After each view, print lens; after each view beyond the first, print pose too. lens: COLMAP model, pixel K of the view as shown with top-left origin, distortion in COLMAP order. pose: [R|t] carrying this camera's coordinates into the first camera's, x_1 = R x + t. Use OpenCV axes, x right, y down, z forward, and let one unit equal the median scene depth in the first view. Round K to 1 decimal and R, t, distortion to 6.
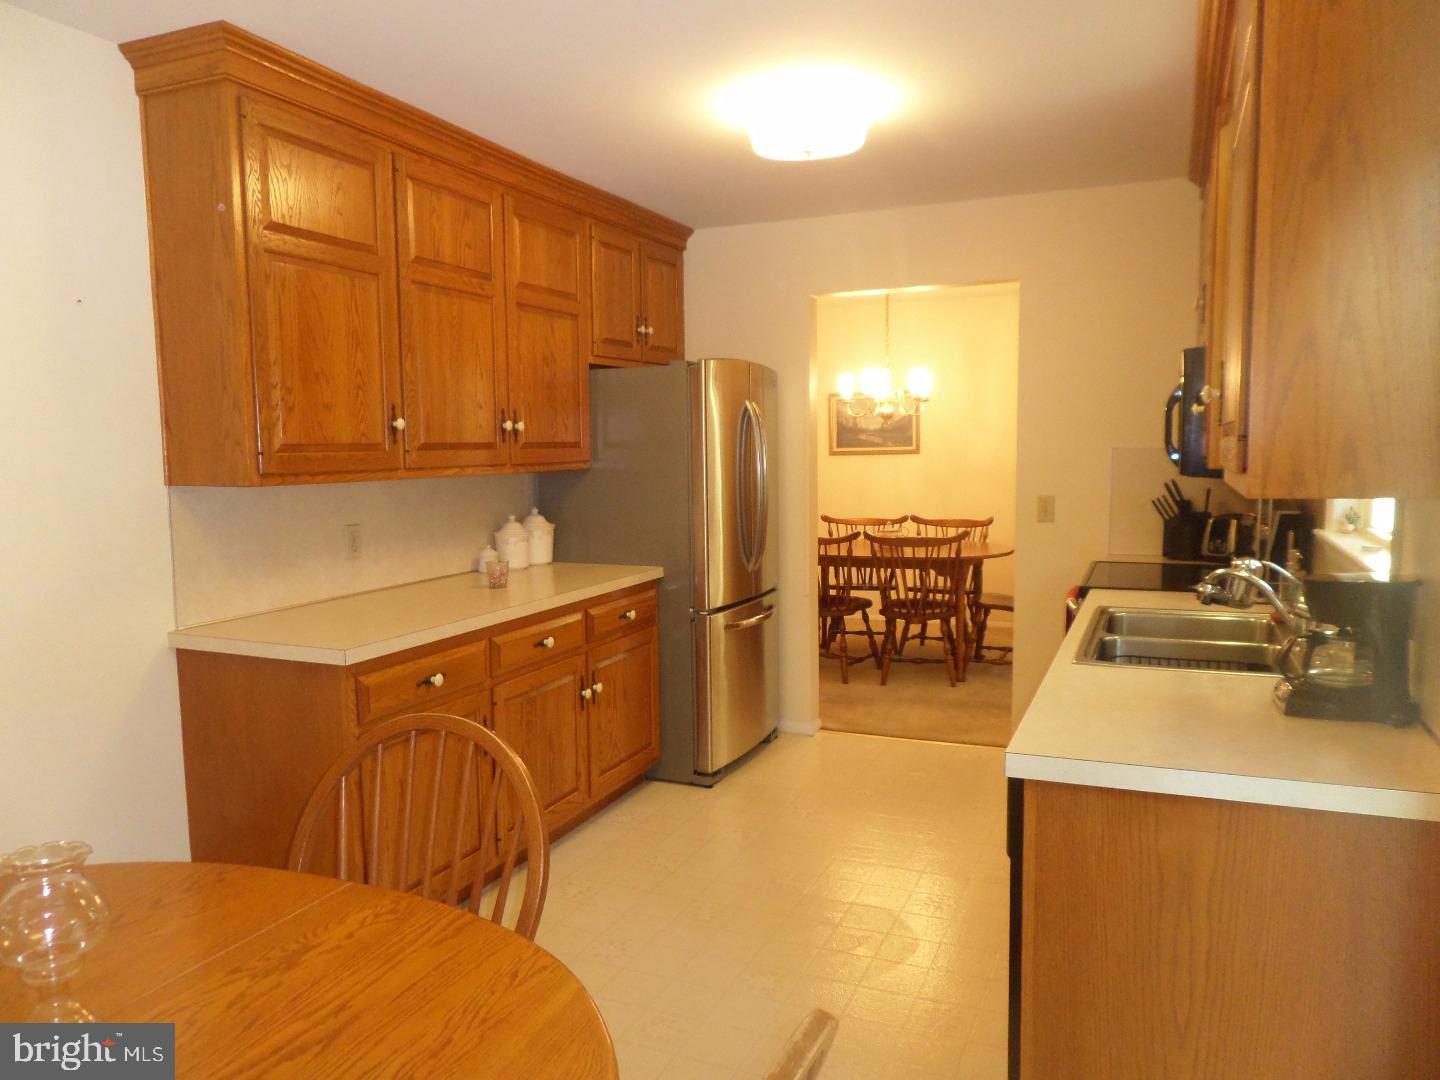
lens RADIAL K [[1031.2, 0, 720.0], [0, 1031.2, 540.0], [0, 0, 1]] dist [0.005739, 0.004518]
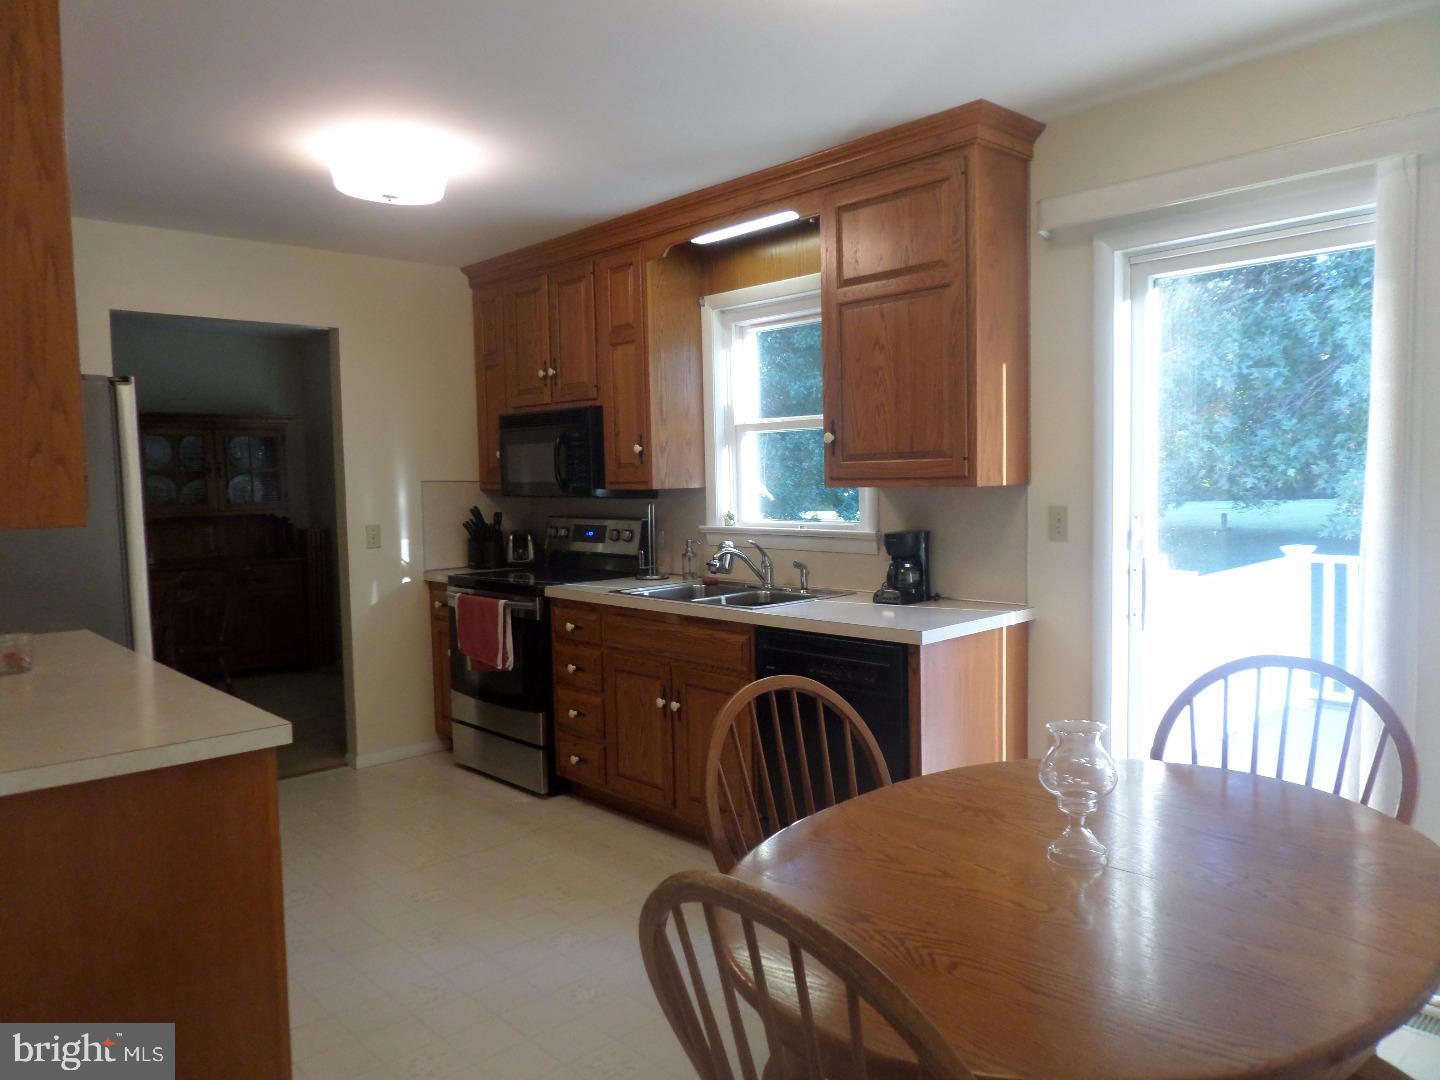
lens RADIAL K [[1031.2, 0, 720.0], [0, 1031.2, 540.0], [0, 0, 1]] dist [0.005739, 0.004518]
pose [[0.409736, -0.057931, 0.910363, -0.909845], [0.100418, 0.994781, 0.018107, -0.013426], [-0.906660, 0.083997, 0.413414, 0.348312]]
